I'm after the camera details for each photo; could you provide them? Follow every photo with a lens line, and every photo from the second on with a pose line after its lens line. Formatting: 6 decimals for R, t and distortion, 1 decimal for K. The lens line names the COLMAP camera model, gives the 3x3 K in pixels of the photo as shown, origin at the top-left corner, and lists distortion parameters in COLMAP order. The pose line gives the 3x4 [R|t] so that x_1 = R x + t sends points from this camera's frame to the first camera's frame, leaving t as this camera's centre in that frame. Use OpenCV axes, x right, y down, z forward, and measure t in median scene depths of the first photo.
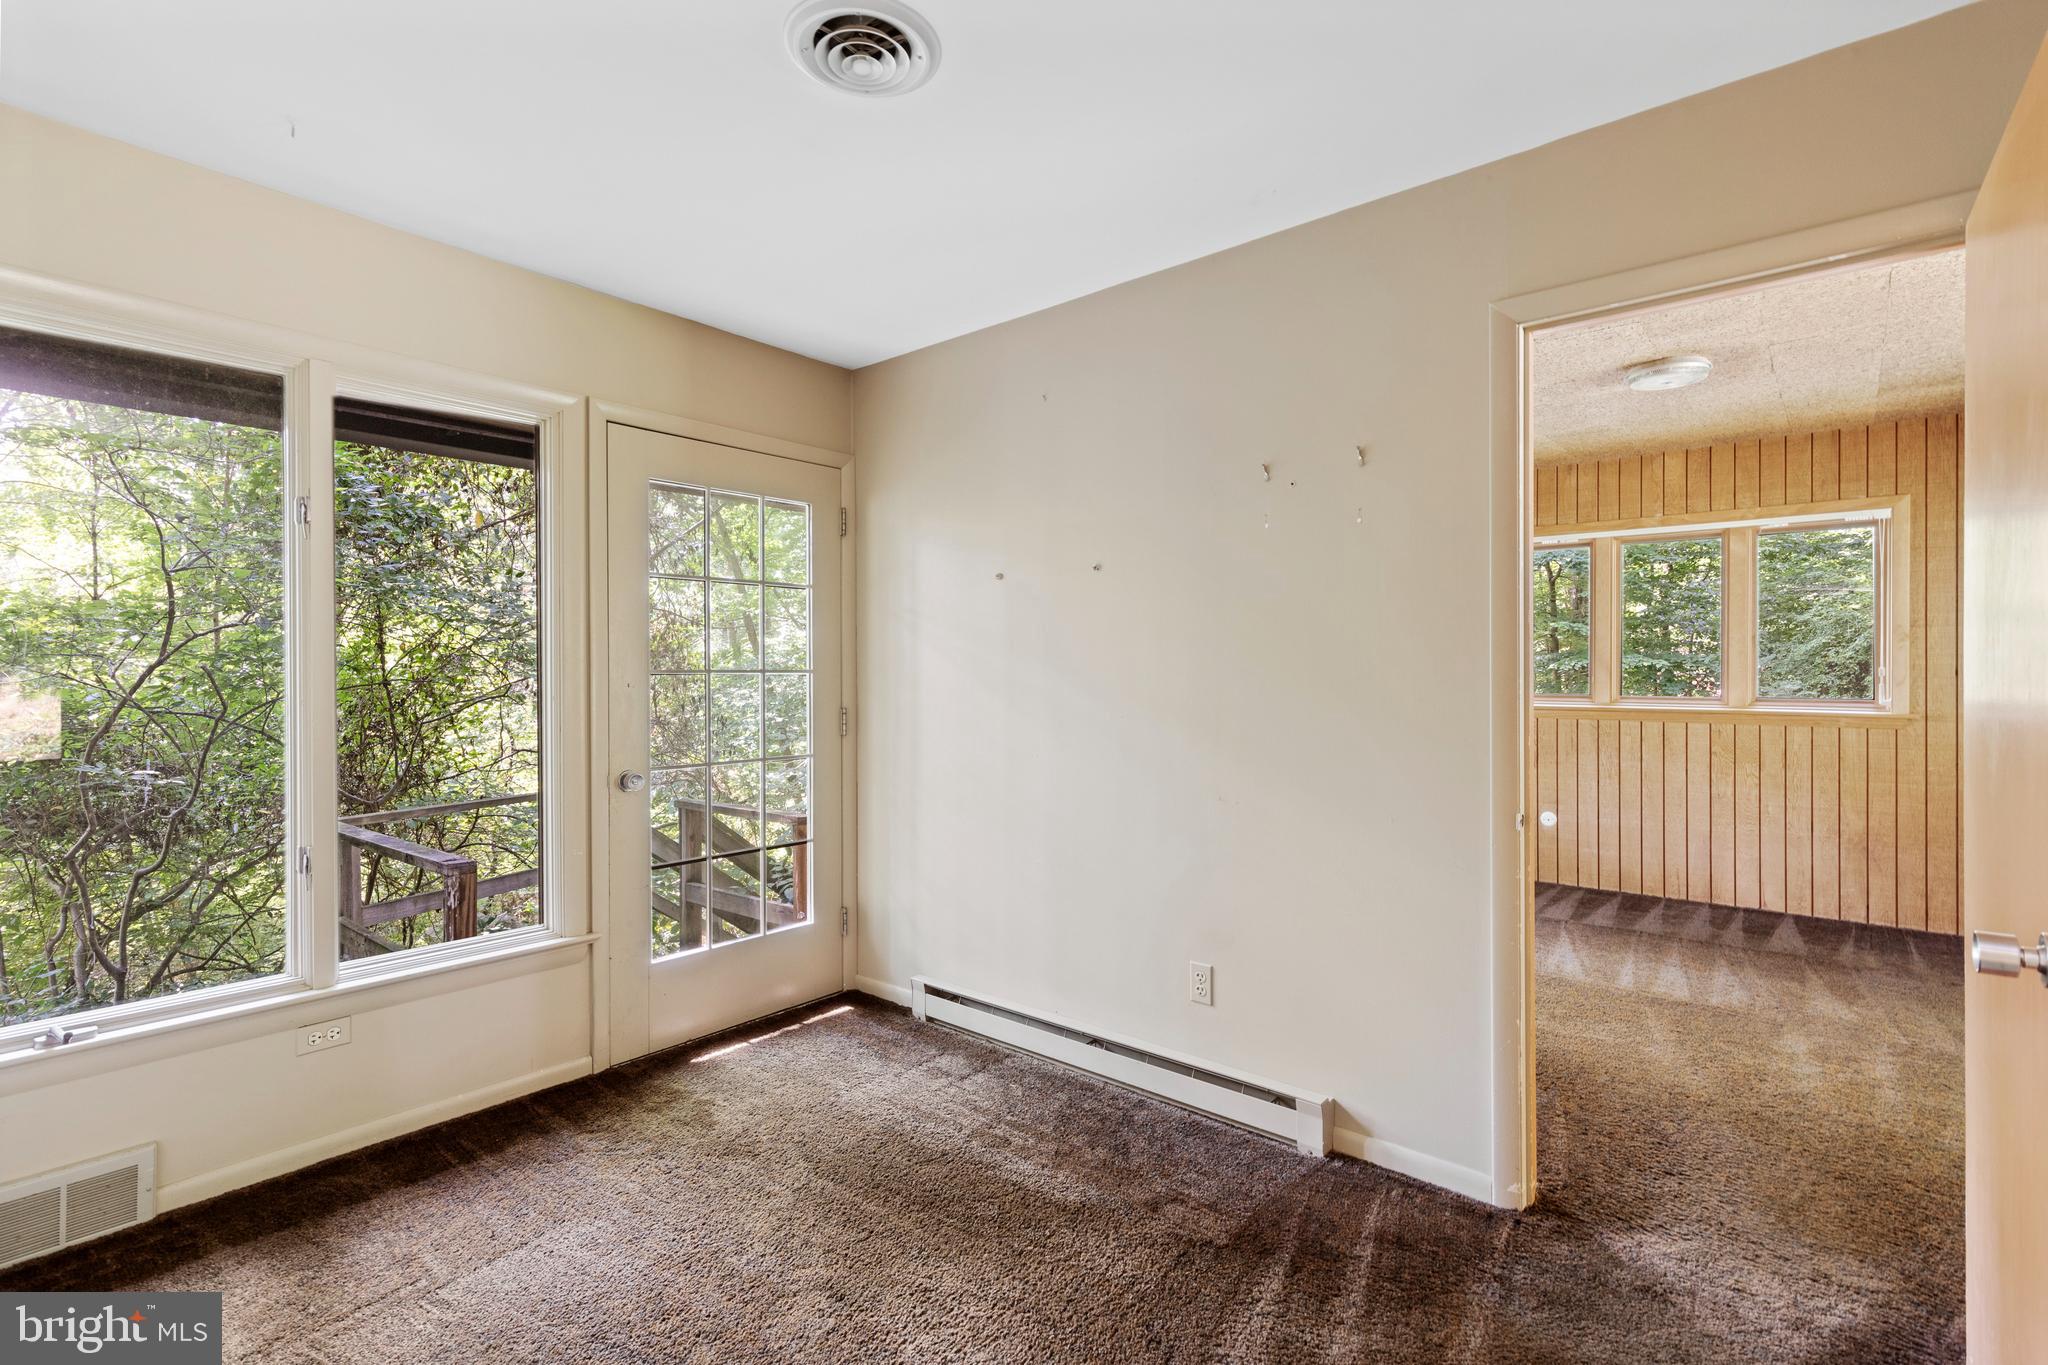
lens RADIAL K [[916.2, 0, 1018.2], [0, 916.2, 674.7], [0, 0, 1]] dist [-0.001540, -0.000320]
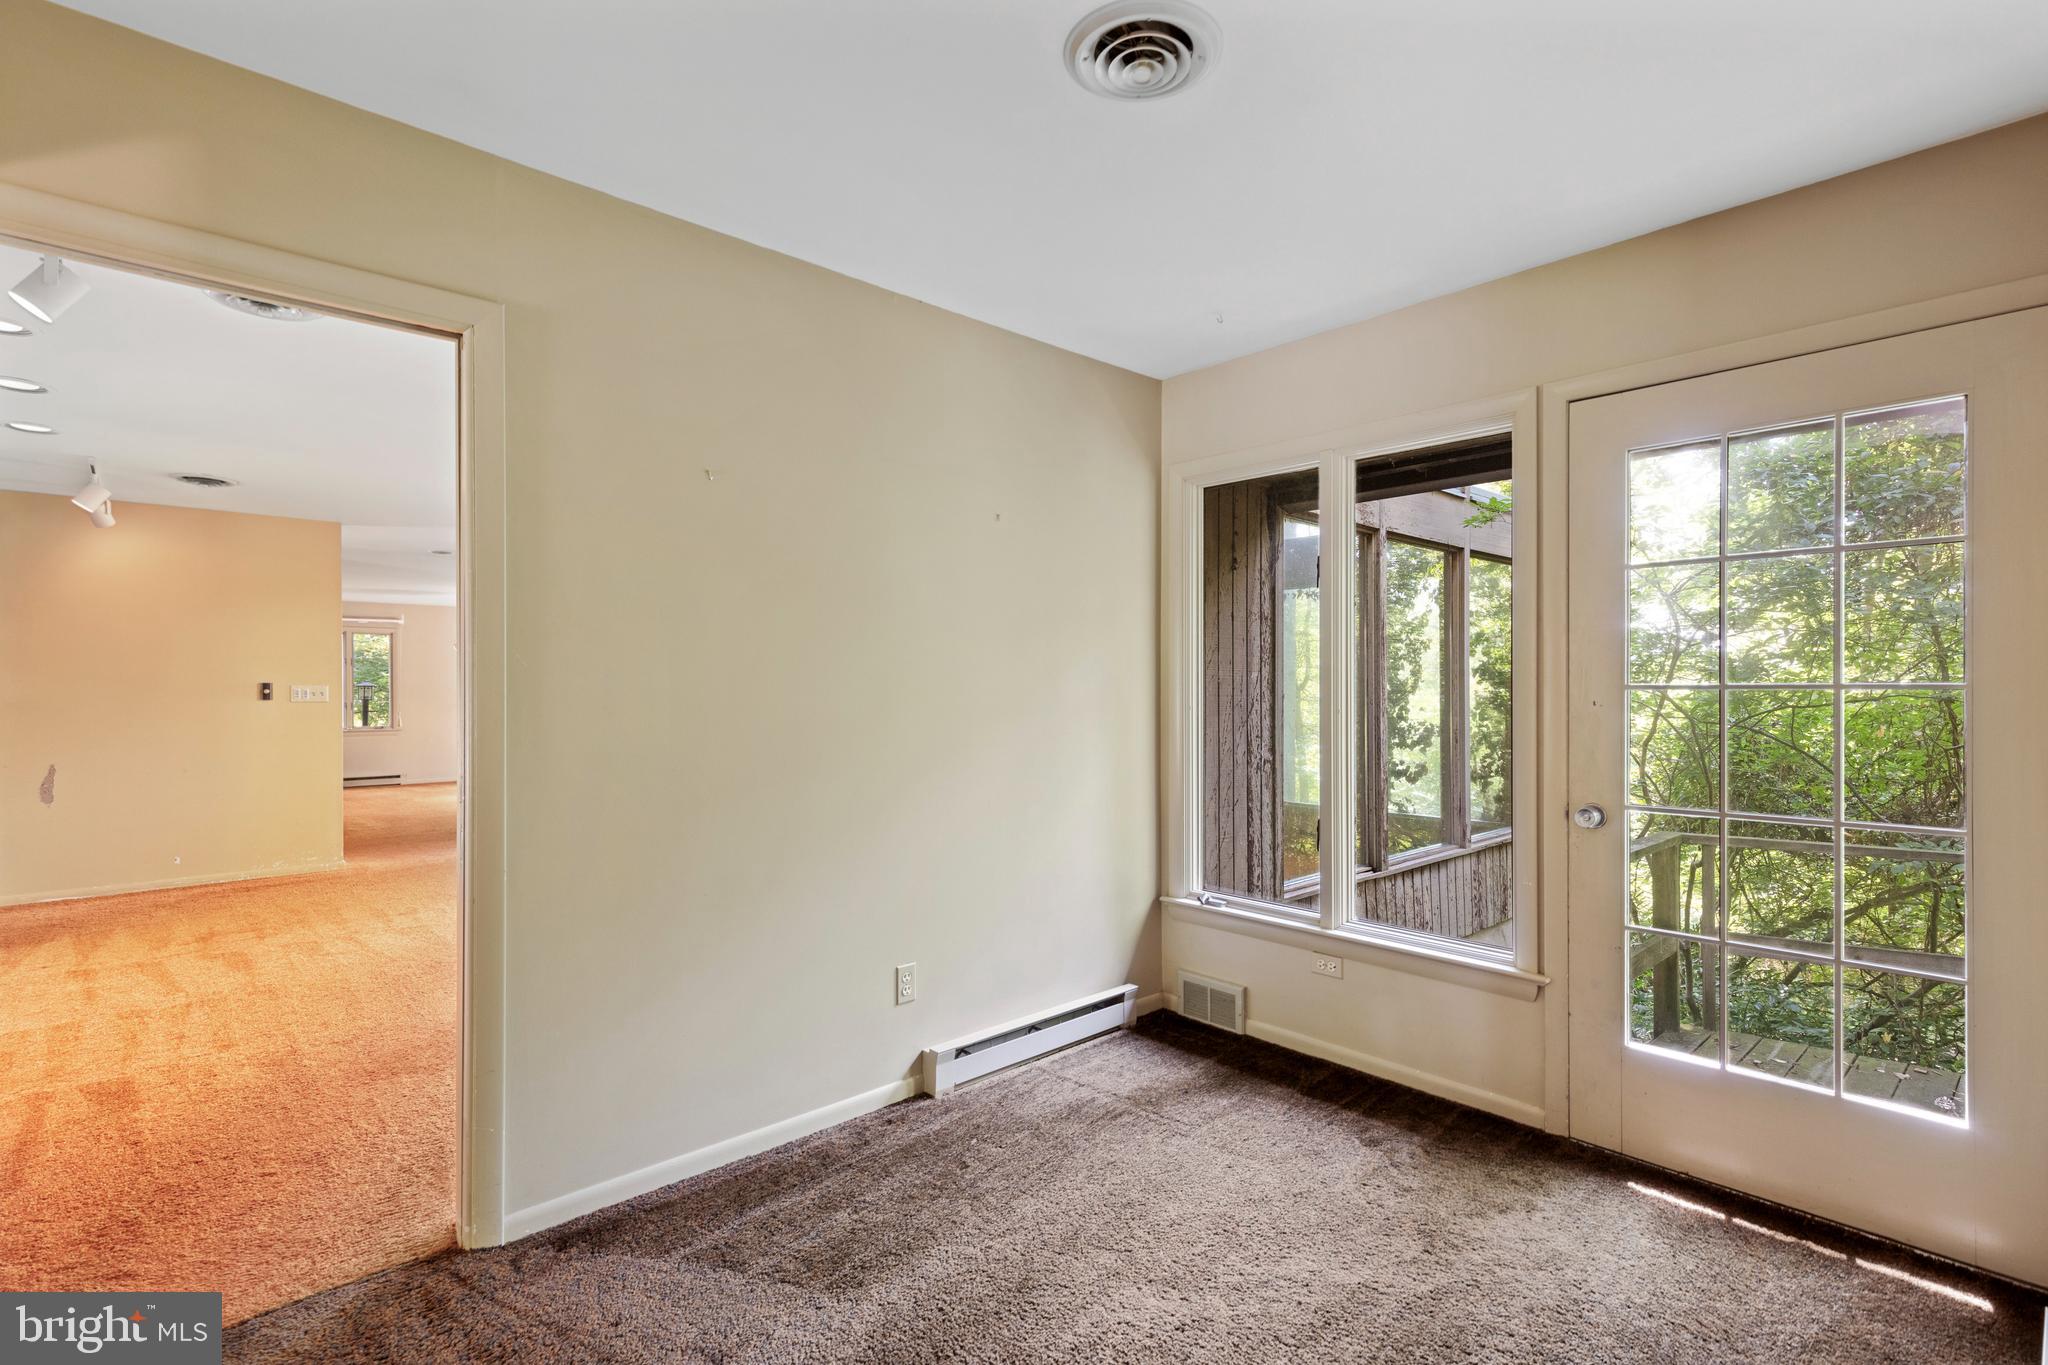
lens RADIAL K [[928.8, 0, 1024.5], [0, 928.8, 686.7], [0, 0, 1]] dist [0.000682, 0.000593]
pose [[-0.095465, -0.001748, -0.995431, 0.552626], [-0.007160, 0.999974, -0.001069, 0.002498], [0.995407, 0.007025, -0.095475, 0.636438]]
